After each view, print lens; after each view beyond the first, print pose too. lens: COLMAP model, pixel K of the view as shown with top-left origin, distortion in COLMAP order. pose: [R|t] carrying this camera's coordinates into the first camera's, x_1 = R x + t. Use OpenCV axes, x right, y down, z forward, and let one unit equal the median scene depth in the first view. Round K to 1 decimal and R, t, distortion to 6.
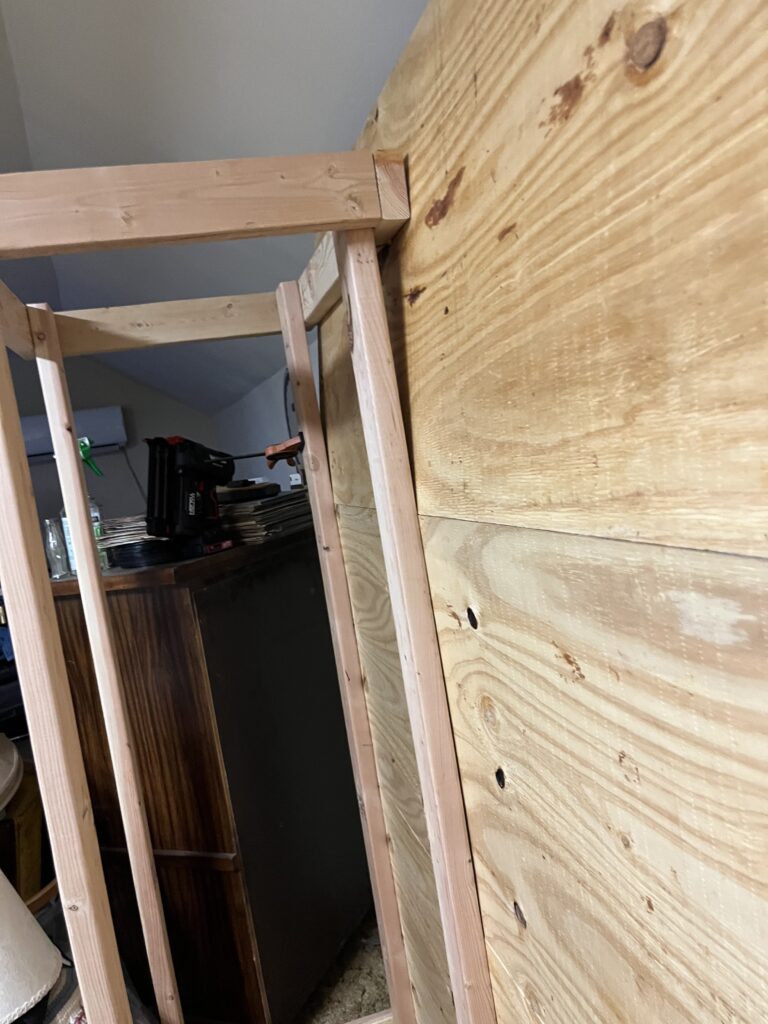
lens RADIAL K [[769.9, 0, 383.9], [0, 769.9, 512.7], [0, 0, 1]] dist [0.035013, -0.063563]
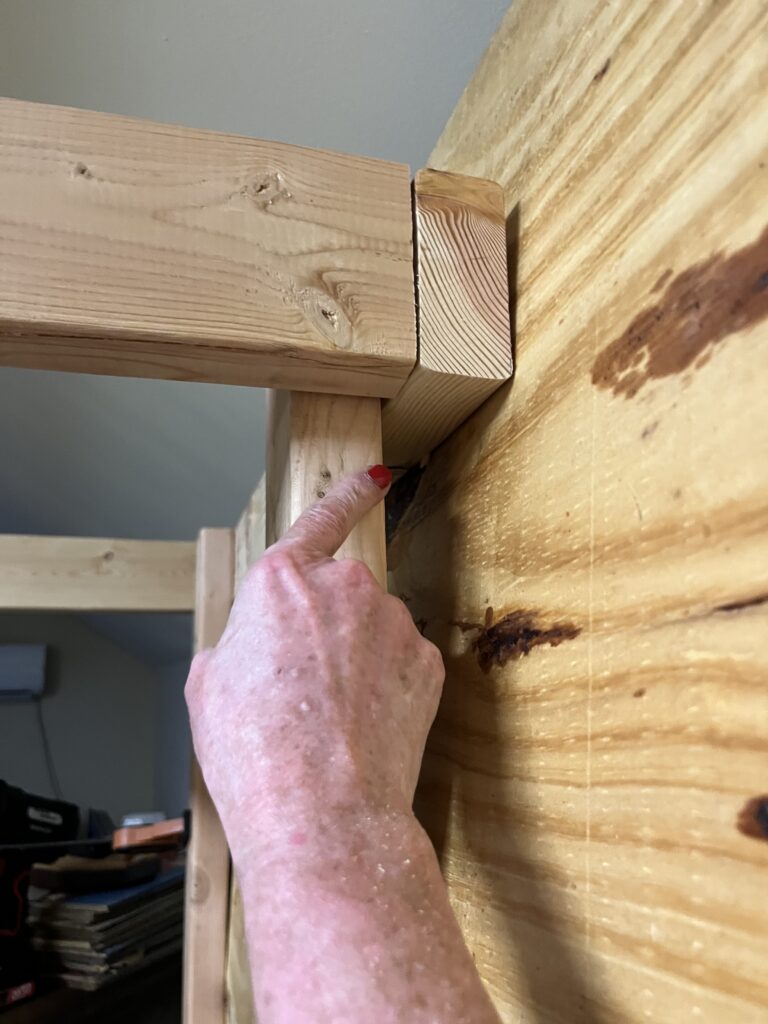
lens RADIAL K [[769.9, 0, 388.0], [0, 769.9, 518.6], [0, 0, 1]] dist [0.035013, -0.063563]
pose [[0.991147, 0.132689, 0.004526, -0.009782], [-0.124488, 0.940656, -0.315704, -0.314974], [-0.046148, 0.312346, 0.948847, 1.001672]]
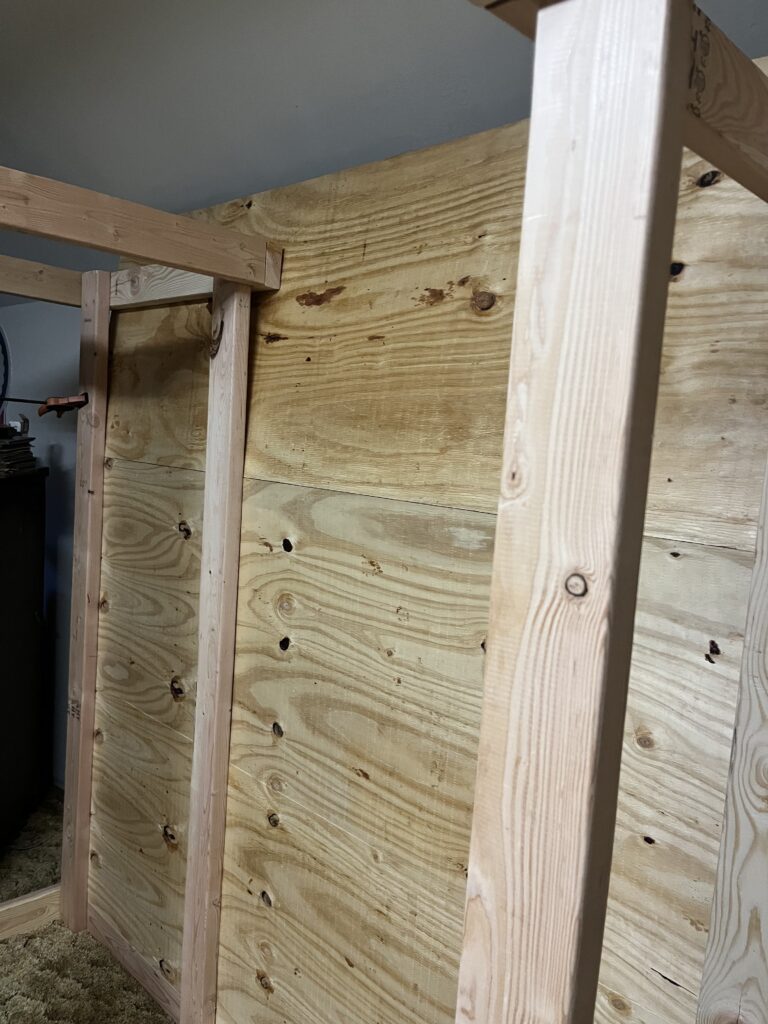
lens RADIAL K [[769.9, 0, 381.6], [0, 769.9, 514.4], [0, 0, 1]] dist [0.035013, -0.063563]
pose [[0.830986, 0.156219, 0.533908, -0.754755], [-0.156520, 0.986646, -0.045076, 0.143399], [-0.533820, -0.046110, 0.844340, -0.610188]]
